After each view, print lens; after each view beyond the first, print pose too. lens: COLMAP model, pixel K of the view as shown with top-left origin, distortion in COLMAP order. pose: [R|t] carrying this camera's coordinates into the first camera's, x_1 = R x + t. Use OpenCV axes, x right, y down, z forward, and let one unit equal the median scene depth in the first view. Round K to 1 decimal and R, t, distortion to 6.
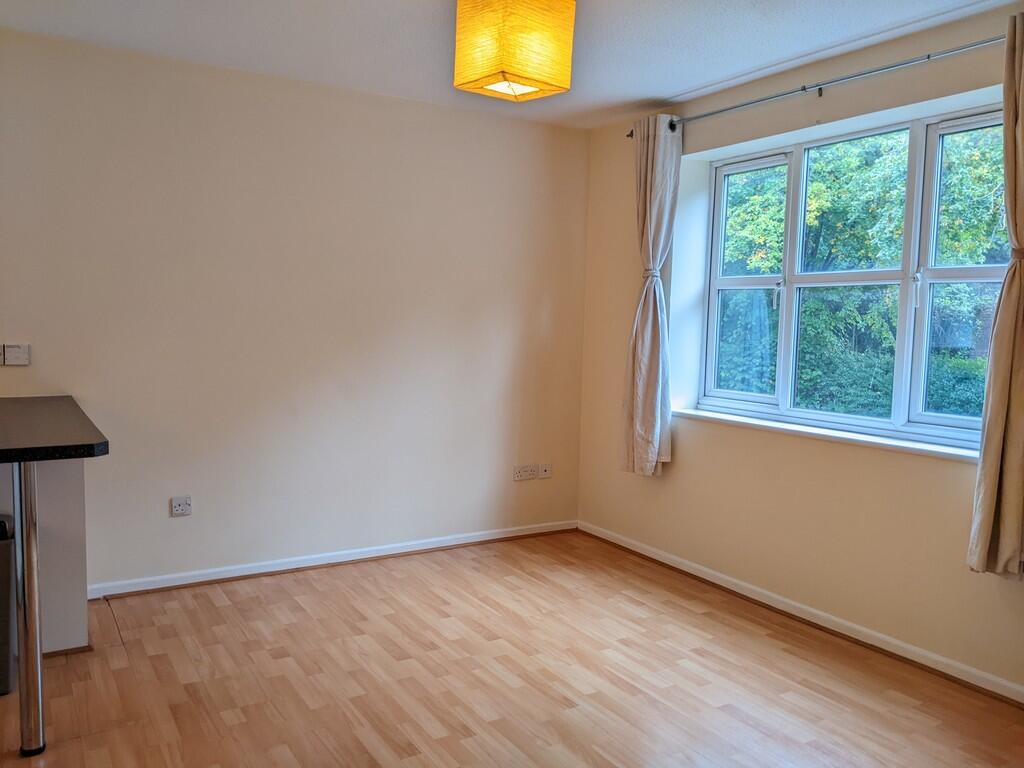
lens RADIAL K [[831.3, 0, 502.2], [0, 831.3, 387.0], [0, 0, 1]] dist [0.045152, -0.039627]
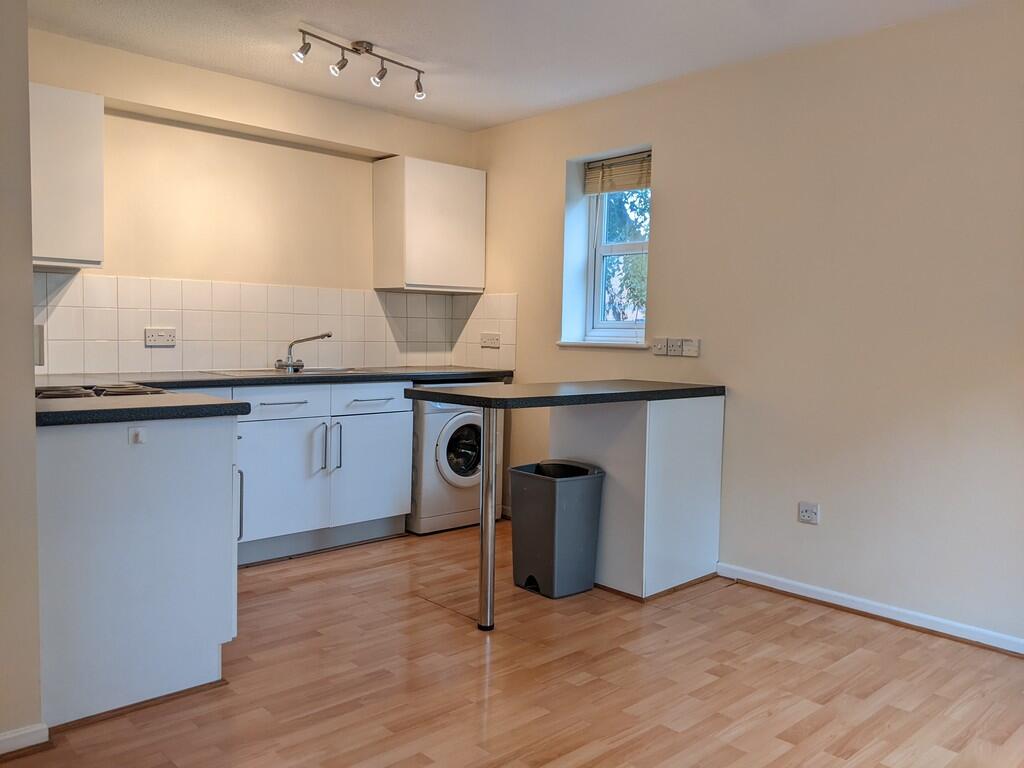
lens RADIAL K [[831.3, 0, 510.4], [0, 831.3, 385.1], [0, 0, 1]] dist [0.045152, -0.039627]
pose [[0.210066, 0.049280, -0.976444, 0.494906], [-0.096289, 0.994916, 0.029498, 0.003669], [0.972934, 0.087824, 0.213744, 0.492585]]
